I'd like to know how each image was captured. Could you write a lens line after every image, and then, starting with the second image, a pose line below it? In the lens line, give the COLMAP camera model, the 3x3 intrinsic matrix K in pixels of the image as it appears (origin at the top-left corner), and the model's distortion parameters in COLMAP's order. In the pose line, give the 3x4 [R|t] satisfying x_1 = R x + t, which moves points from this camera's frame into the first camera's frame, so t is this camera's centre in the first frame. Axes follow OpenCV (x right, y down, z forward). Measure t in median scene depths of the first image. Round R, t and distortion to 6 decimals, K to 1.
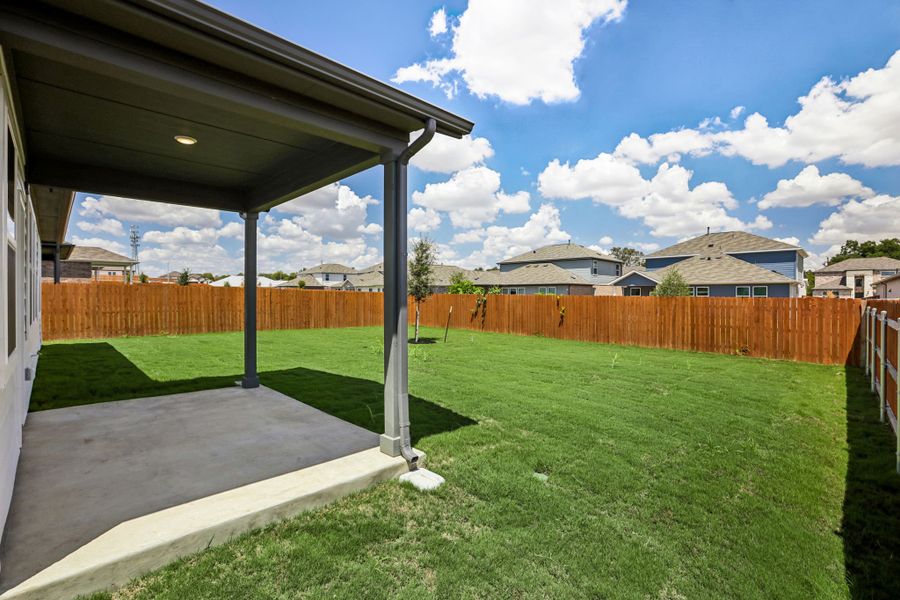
lens RADIAL K [[413.1, 0, 458.8], [0, 413.1, 295.8], [0, 0, 1]] dist [-0.025794, 0.005391]
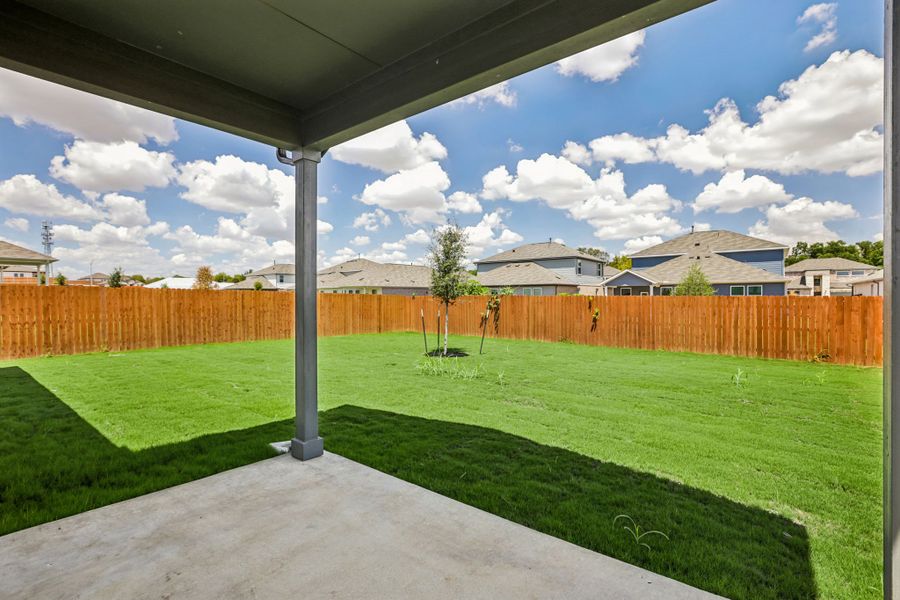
lens RADIAL K [[413.1, 0, 447.5], [0, 413.1, 305.3], [0, 0, 1]] dist [-0.025794, 0.005391]
pose [[0.994000, -0.009693, 0.108953, -0.089255], [0.007807, 0.999812, 0.017728, 0.001058], [-0.109105, -0.016771, 0.993889, 0.098873]]
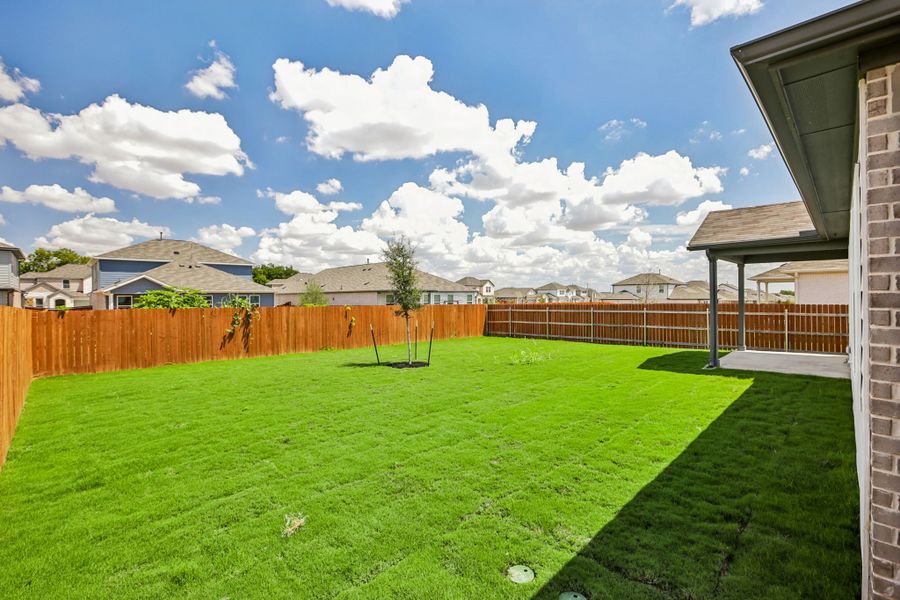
lens RADIAL K [[413.1, 0, 453.0], [0, 413.1, 301.7], [0, 0, 1]] dist [-0.025794, 0.005391]
pose [[-0.021046, -0.007541, 0.999750, -0.433939], [0.009896, 0.999921, 0.007751, -0.008881], [-0.999730, 0.010056, -0.020970, 0.436973]]
